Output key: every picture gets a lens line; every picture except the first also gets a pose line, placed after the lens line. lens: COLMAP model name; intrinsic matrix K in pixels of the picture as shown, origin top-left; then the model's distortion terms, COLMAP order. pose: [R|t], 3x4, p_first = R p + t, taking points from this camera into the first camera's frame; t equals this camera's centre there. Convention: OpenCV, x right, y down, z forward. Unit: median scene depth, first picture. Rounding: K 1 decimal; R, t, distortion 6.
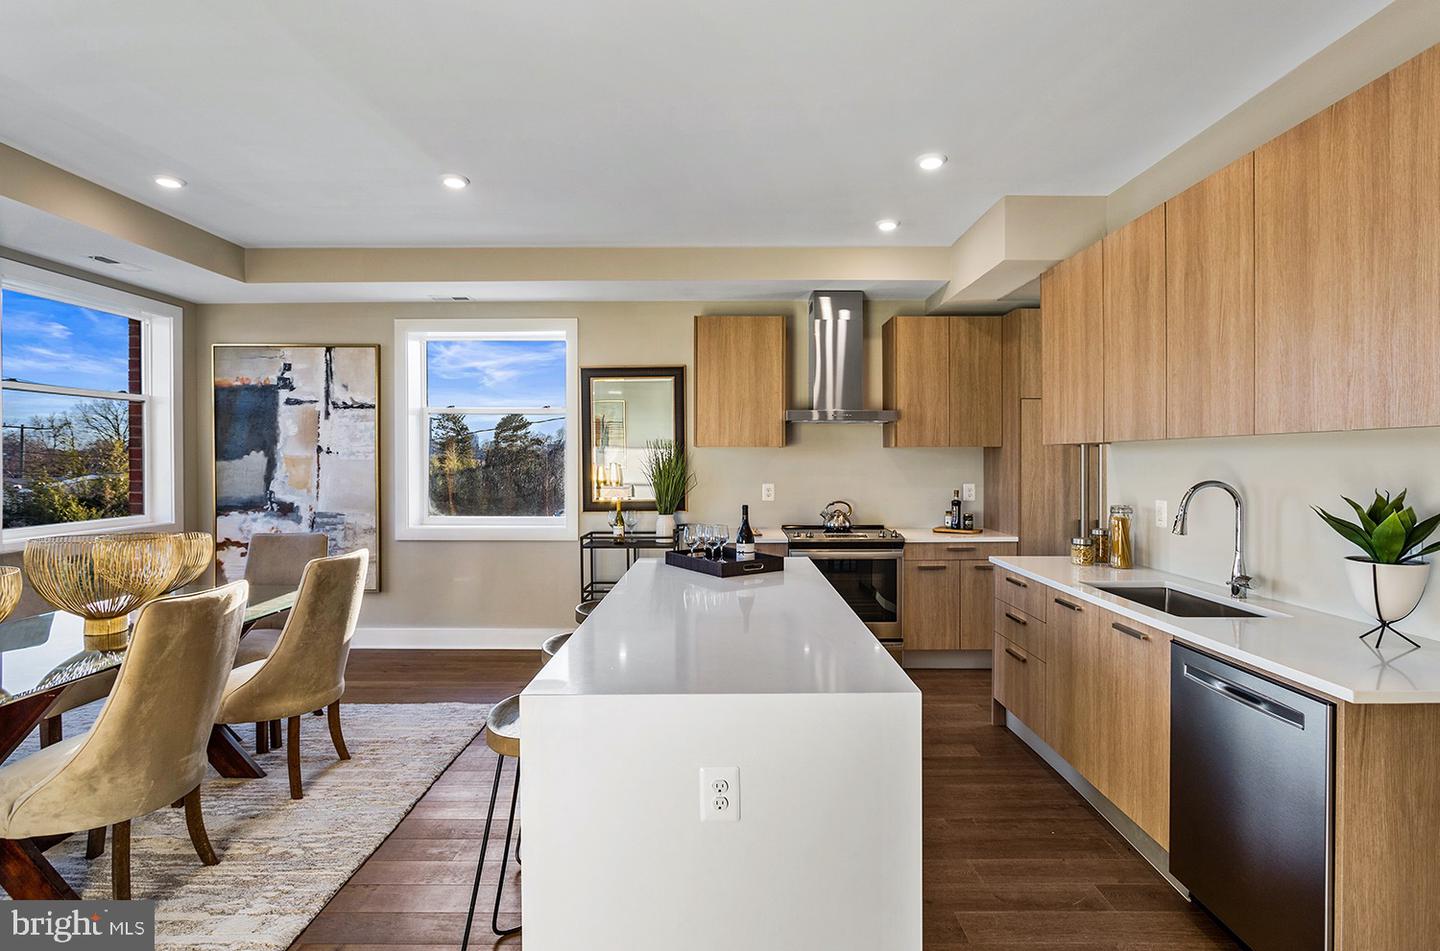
lens RADIAL K [[718.3, 0, 716.2], [0, 718.3, 461.7], [0, 0, 1]] dist [-0.004123, -0.000127]
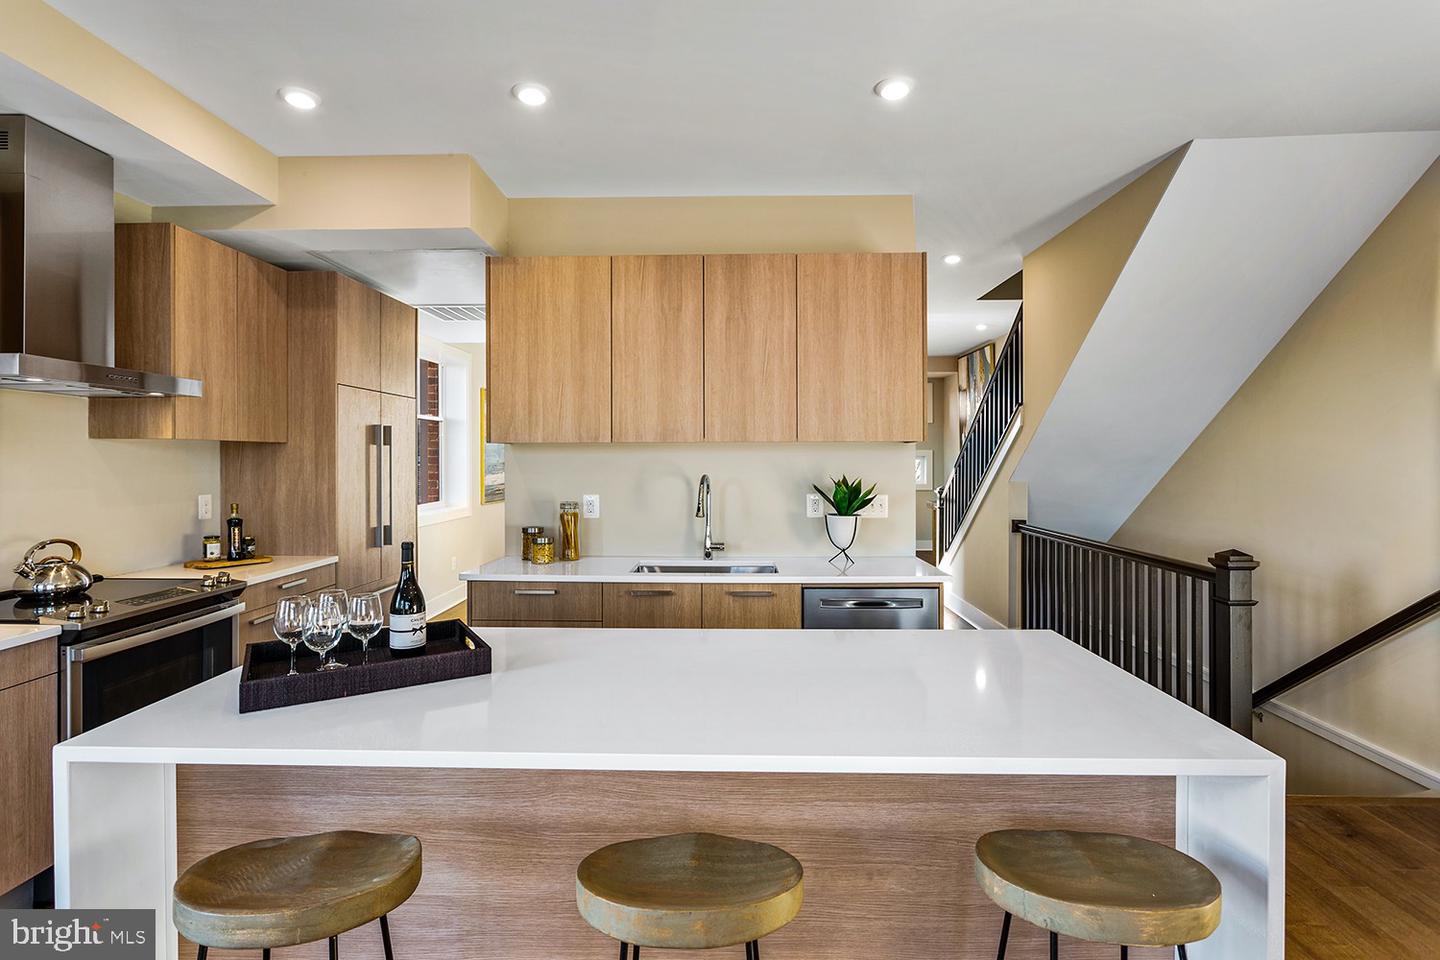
lens RADIAL K [[706.7, 0, 720.4], [0, 706.7, 458.1], [0, 0, 1]] dist [-0.015030, -0.000158]
pose [[0.006054, 0.001724, 0.999980, -0.404094], [0.004780, 0.999987, -0.001753, -0.000790], [-0.999970, 0.004790, 0.006045, 0.632186]]
